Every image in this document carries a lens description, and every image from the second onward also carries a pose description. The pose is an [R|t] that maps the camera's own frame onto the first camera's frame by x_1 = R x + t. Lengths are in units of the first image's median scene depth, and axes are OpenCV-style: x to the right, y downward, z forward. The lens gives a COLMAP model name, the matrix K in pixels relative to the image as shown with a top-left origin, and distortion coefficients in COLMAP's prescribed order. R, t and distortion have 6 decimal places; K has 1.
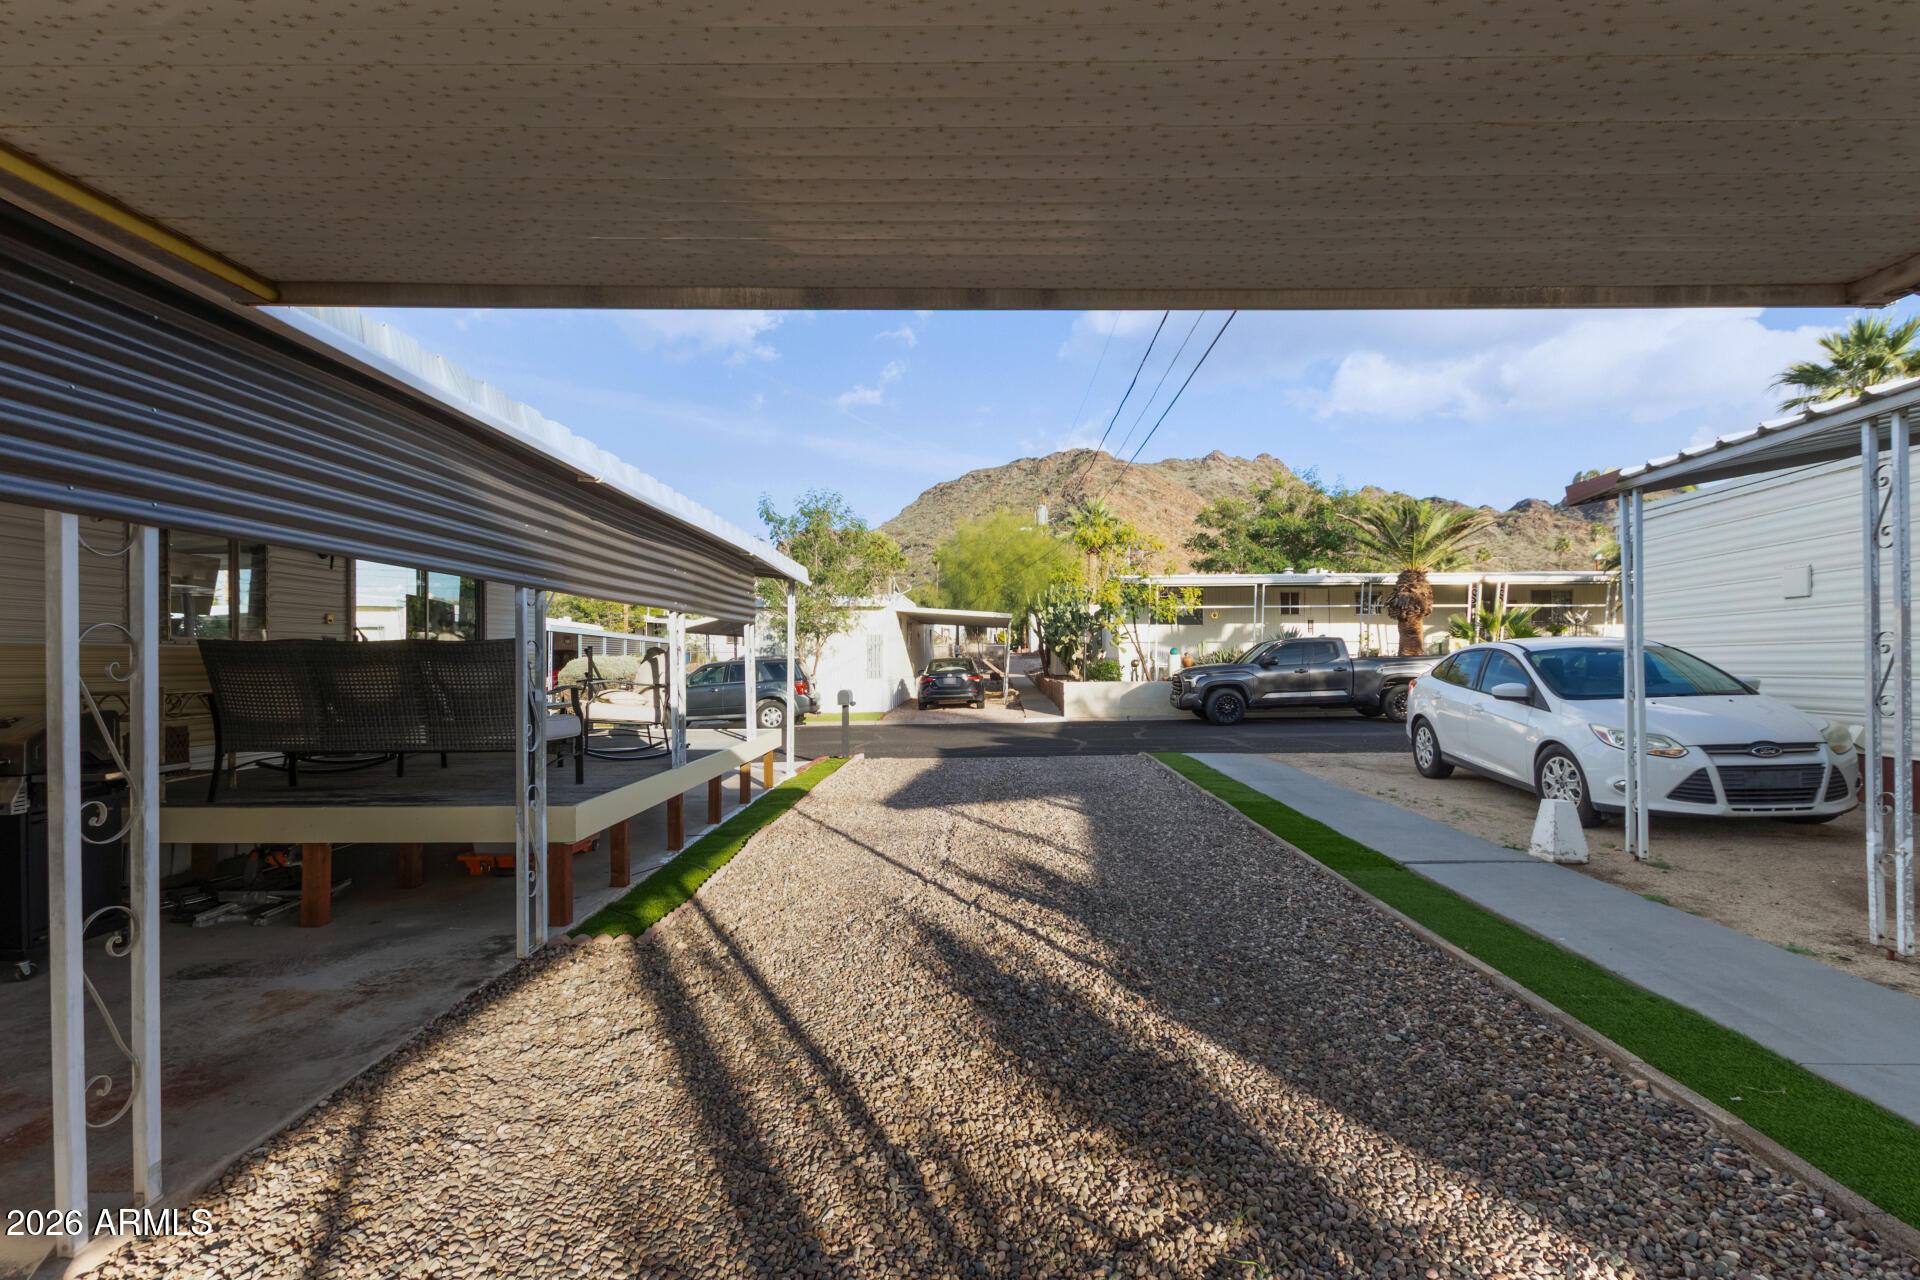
lens RADIAL K [[879.1, 0, 960.0], [0, 879.1, 640.0], [0, 0, 1]] dist [0.000263, -0.000438]
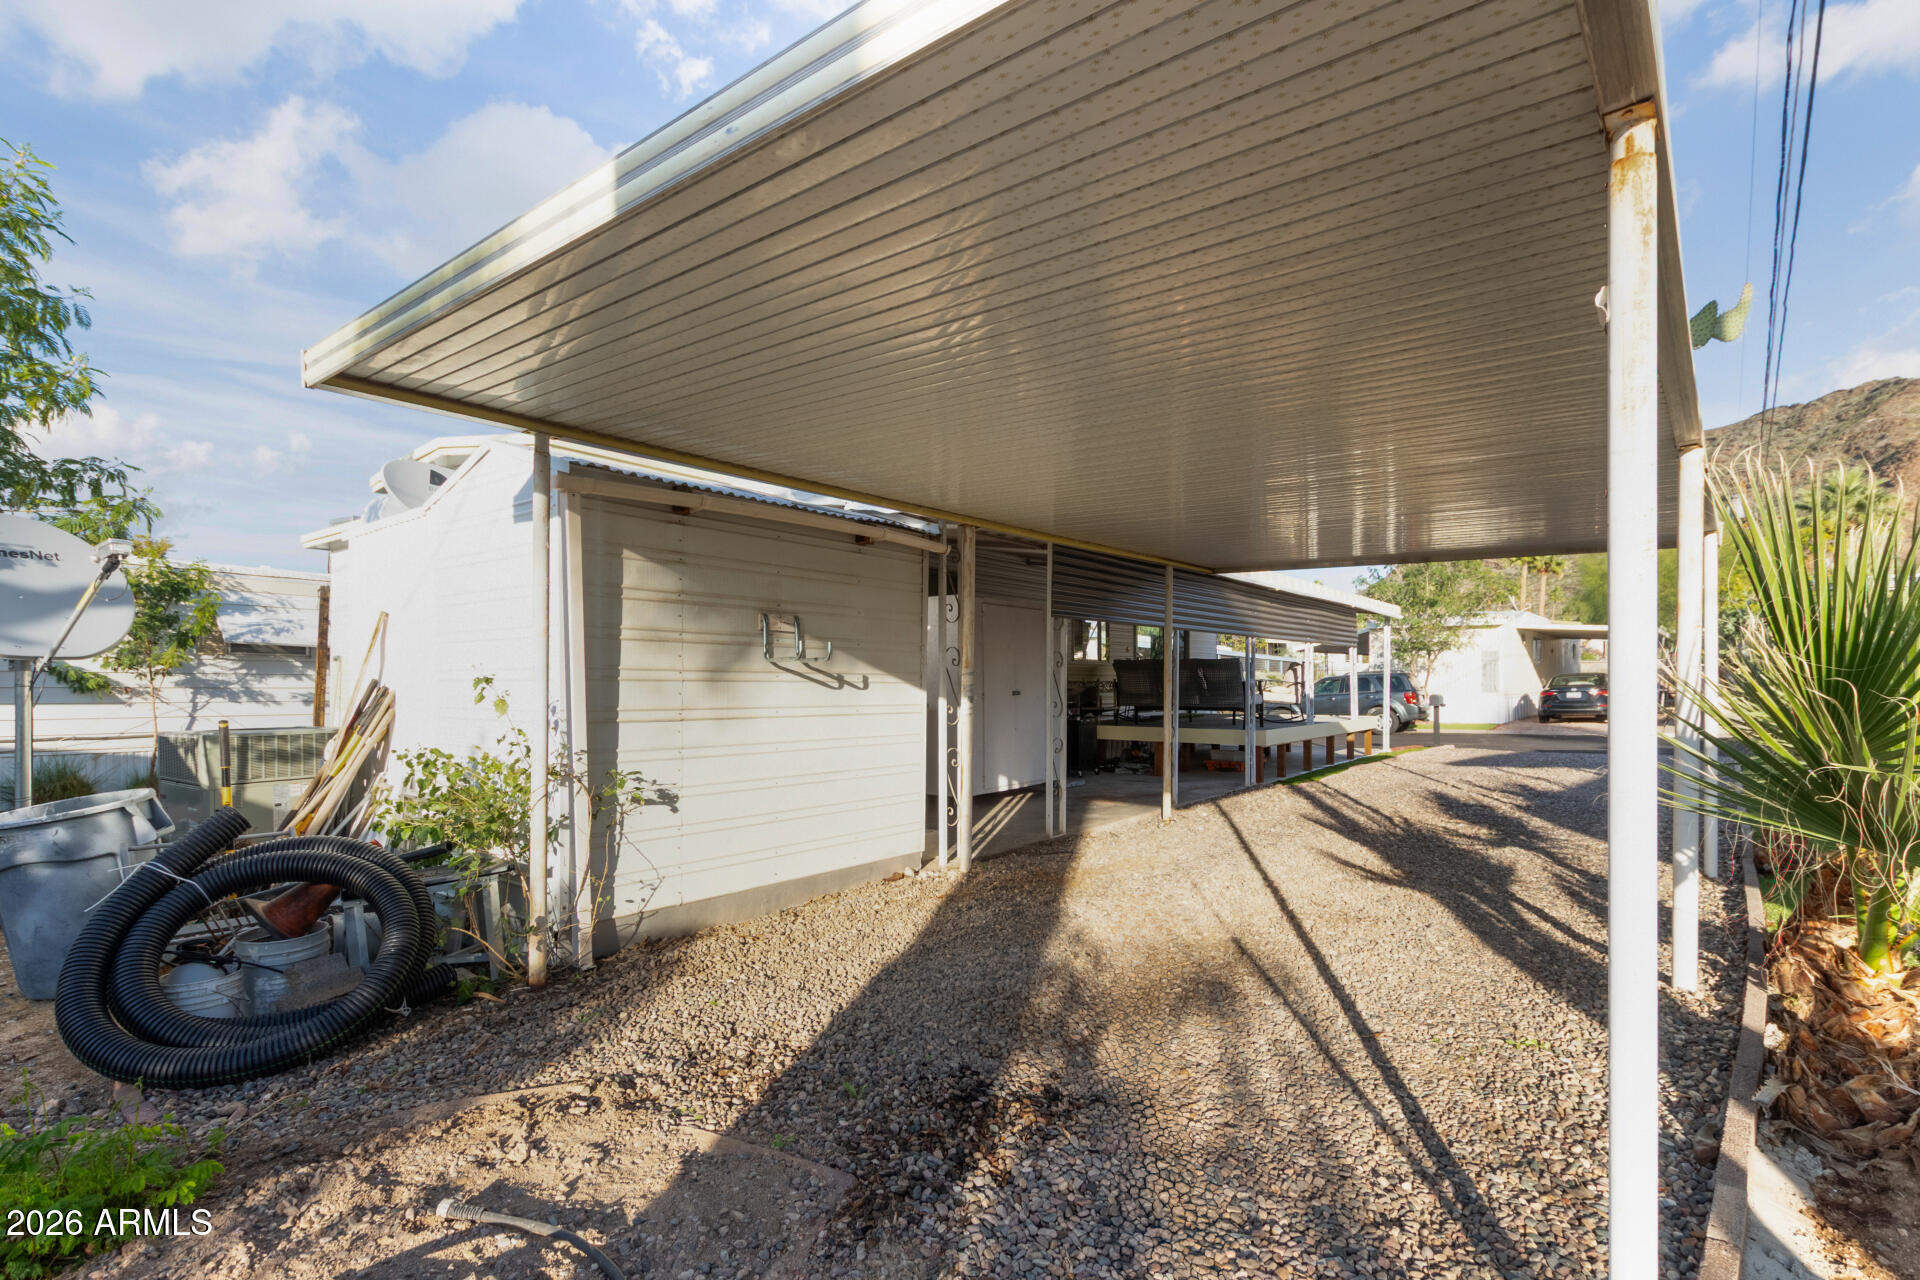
lens RADIAL K [[864.3, 0, 953.7], [0, 864.3, 672.4], [0, 0, 1]] dist [0.001129, 0.000035]
pose [[0.773398, 0.000857, -0.633920, 0.072505], [0.009398, 0.999874, 0.012818, 0.000126], [0.633851, -0.015871, 0.773292, -0.252267]]
